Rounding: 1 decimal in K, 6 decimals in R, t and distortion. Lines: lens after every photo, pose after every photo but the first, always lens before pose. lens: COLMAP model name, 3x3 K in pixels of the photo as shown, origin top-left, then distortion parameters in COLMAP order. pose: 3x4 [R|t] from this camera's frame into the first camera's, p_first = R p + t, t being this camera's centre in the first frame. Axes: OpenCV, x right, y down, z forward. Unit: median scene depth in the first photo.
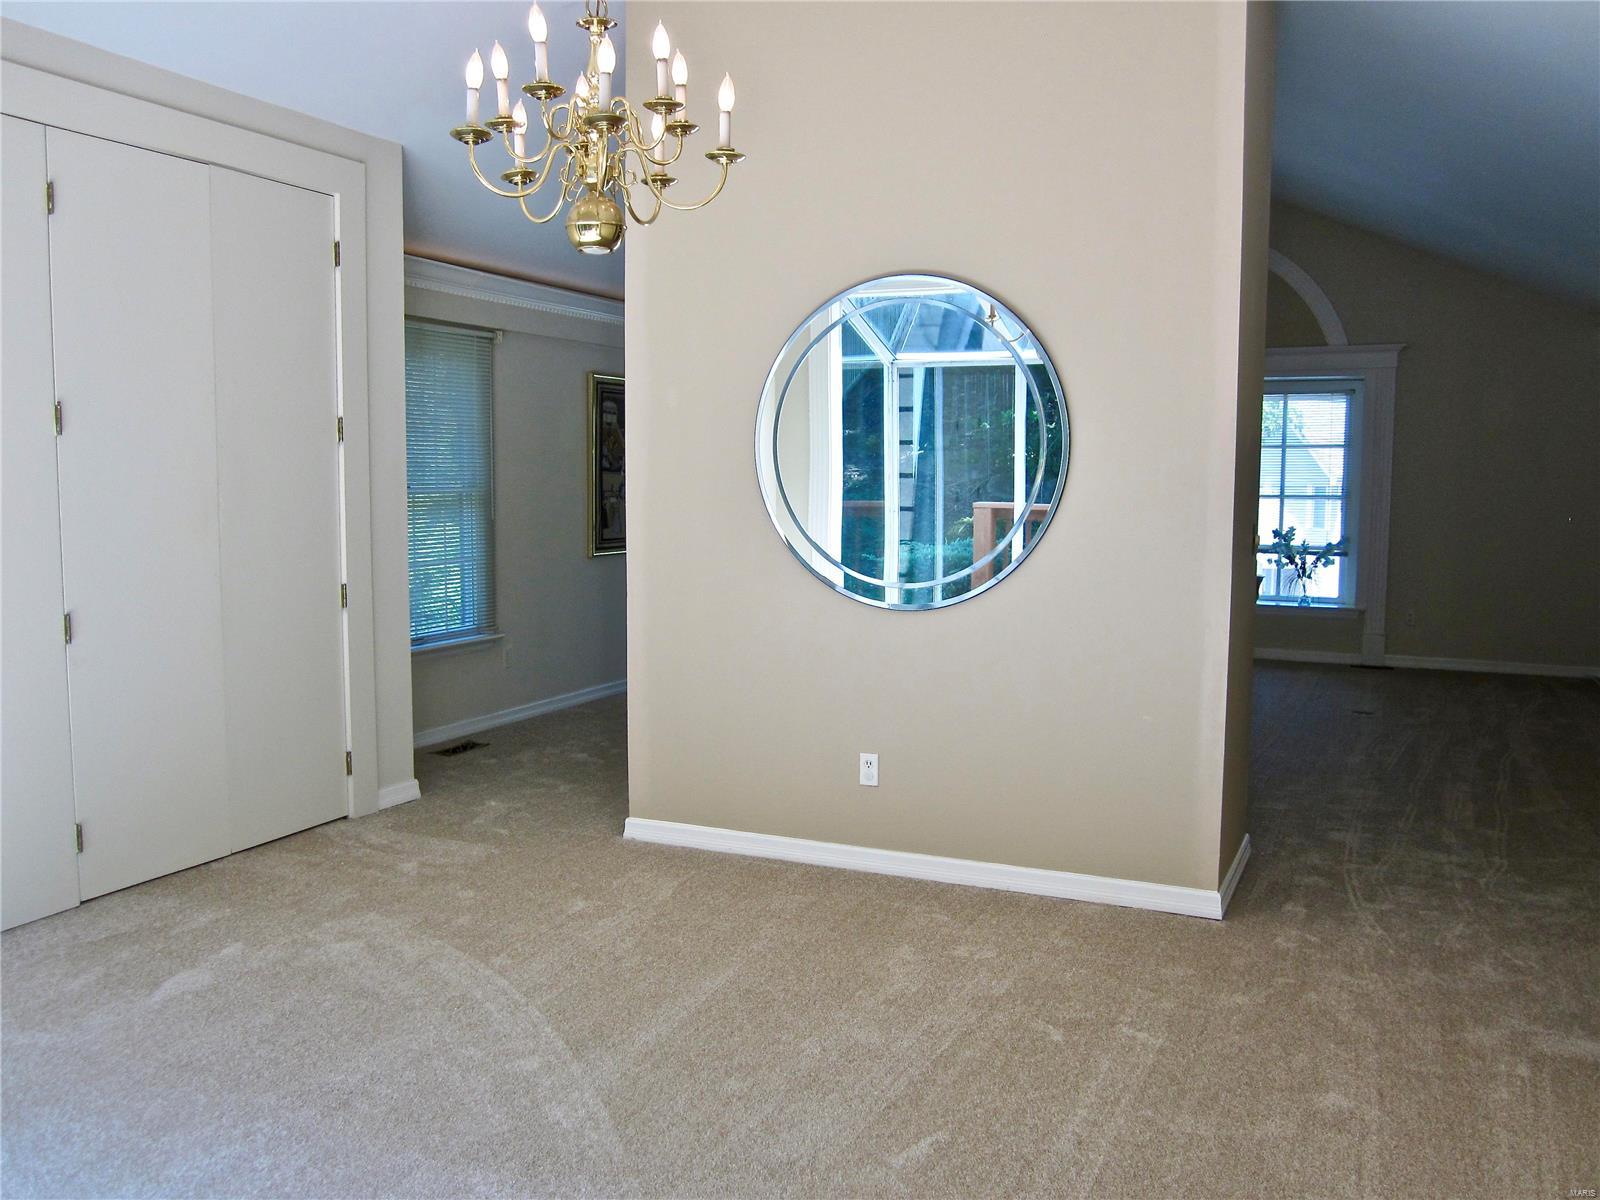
lens RADIAL K [[1323.8, 0, 808.7], [0, 1323.8, 595.1], [0, 0, 1]] dist [-0.057411, 0.023578]
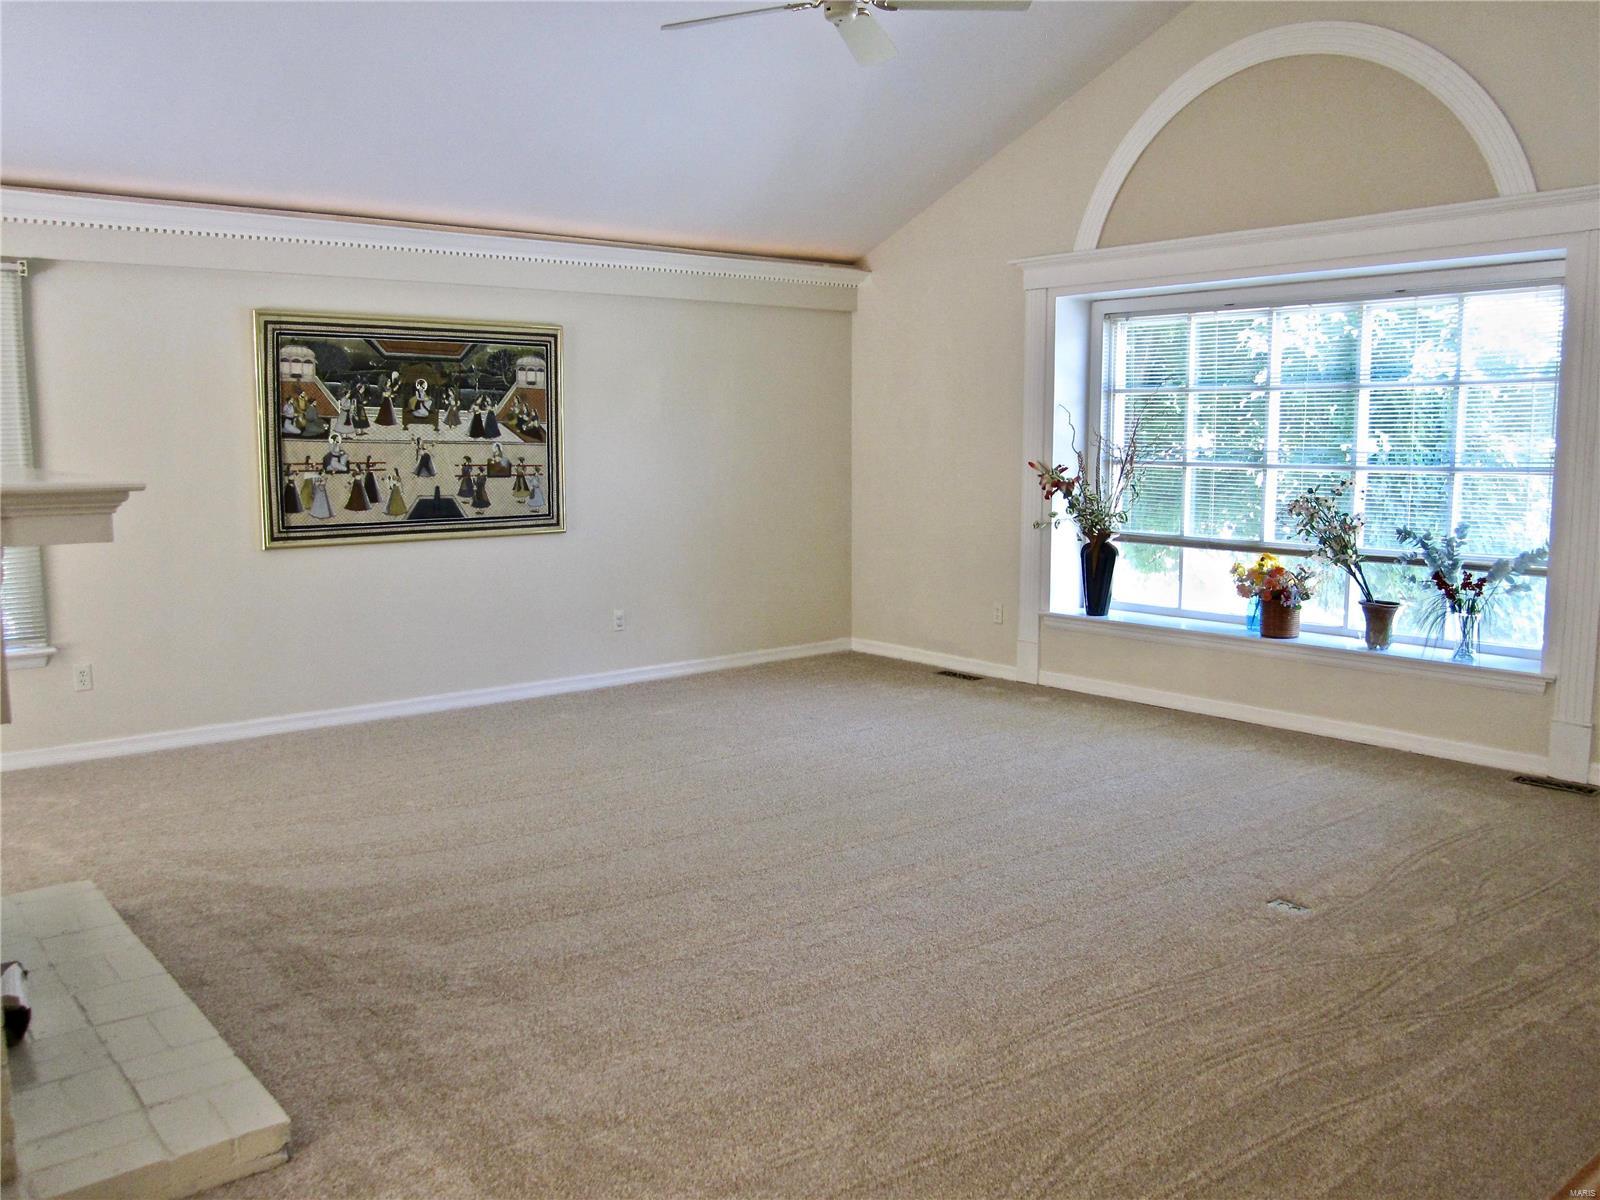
lens RADIAL K [[1323.8, 0, 798.6], [0, 1323.8, 599.8], [0, 0, 1]] dist [-0.057411, 0.023578]
pose [[0.896866, 0.043406, -0.440167, 0.361438], [-0.032215, 0.998940, 0.032867, -0.027679], [0.441127, -0.015297, 0.897314, 0.356920]]
